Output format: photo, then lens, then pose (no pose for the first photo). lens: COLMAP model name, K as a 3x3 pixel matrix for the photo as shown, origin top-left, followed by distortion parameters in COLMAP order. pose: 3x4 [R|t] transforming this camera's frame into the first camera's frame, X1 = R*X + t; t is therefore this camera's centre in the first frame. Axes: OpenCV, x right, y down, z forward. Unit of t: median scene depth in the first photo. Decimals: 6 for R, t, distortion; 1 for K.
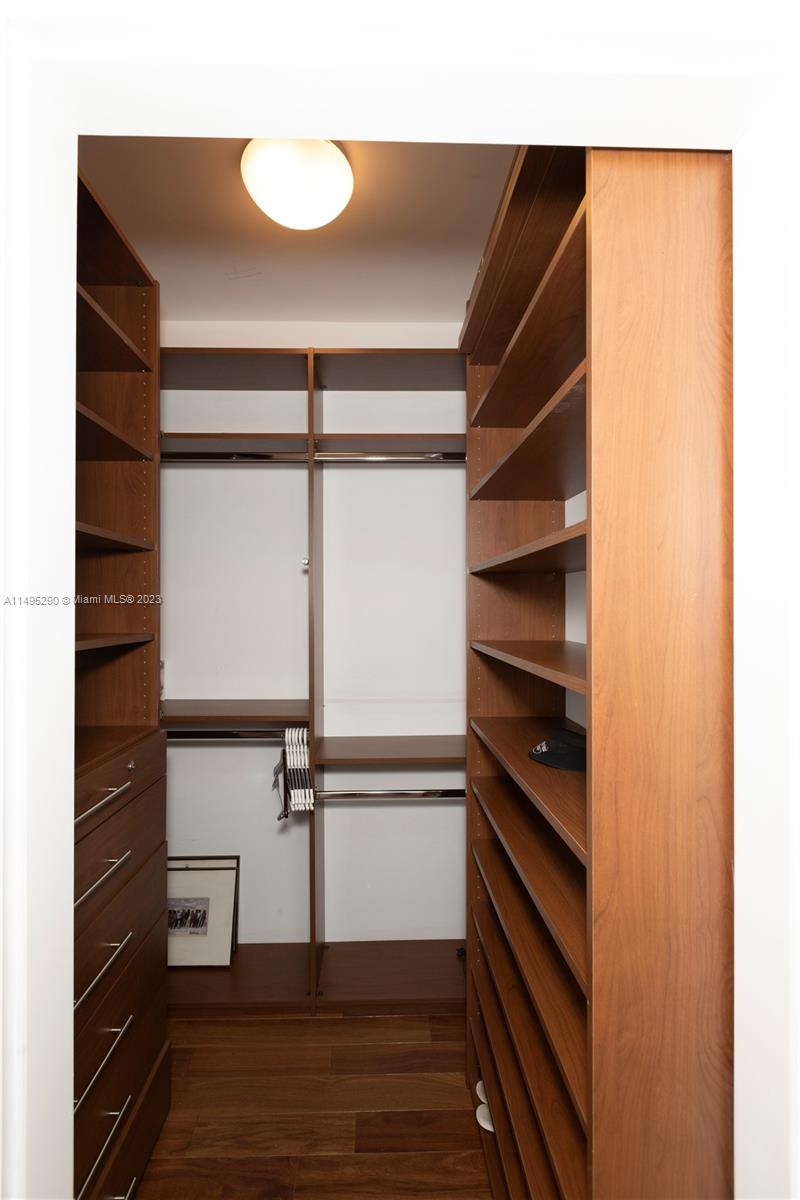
lens RADIAL K [[527.5, 0, 393.2], [0, 527.5, 601.8], [0, 0, 1]] dist [0.000871, -0.000716]
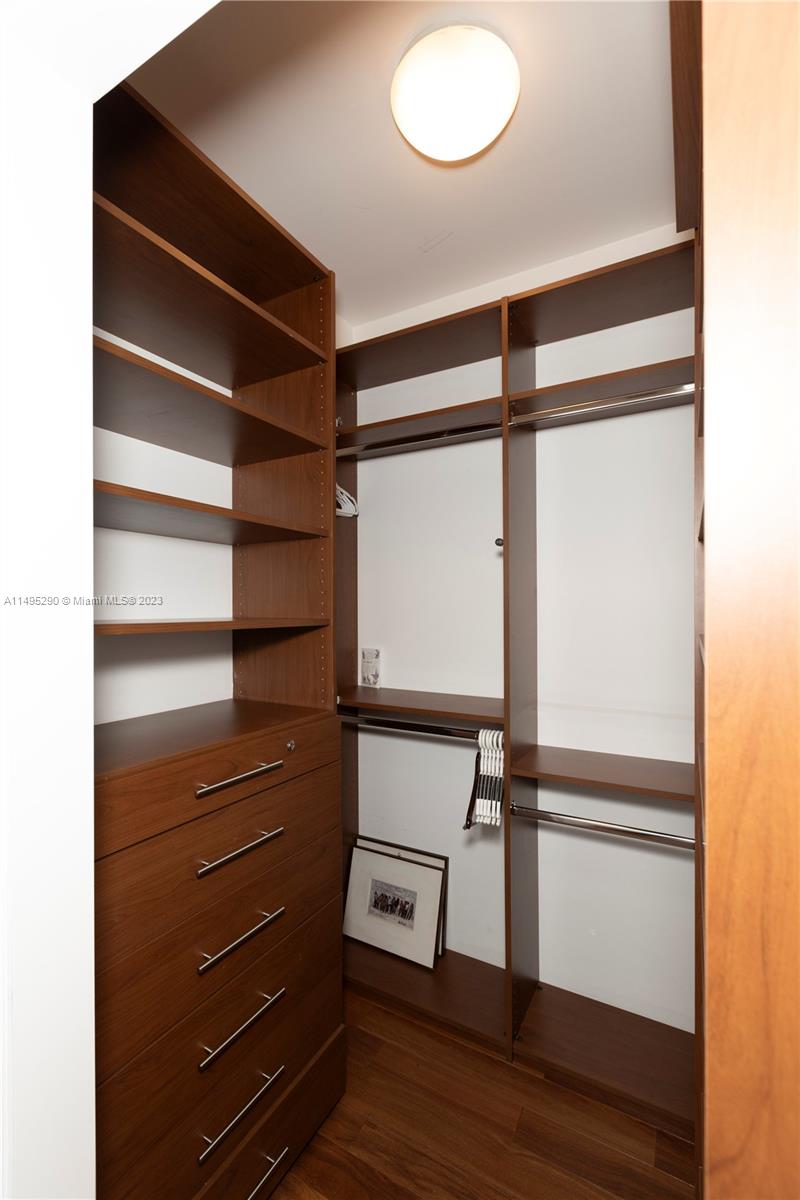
lens RADIAL K [[527.5, 0, 397.7], [0, 527.5, 606.3], [0, 0, 1]] dist [0.000871, -0.000716]
pose [[0.848942, -0.004019, -0.528471, 0.158065], [0.007506, 0.999962, 0.004452, 0.026086], [0.528433, -0.007746, 0.848939, 0.167926]]
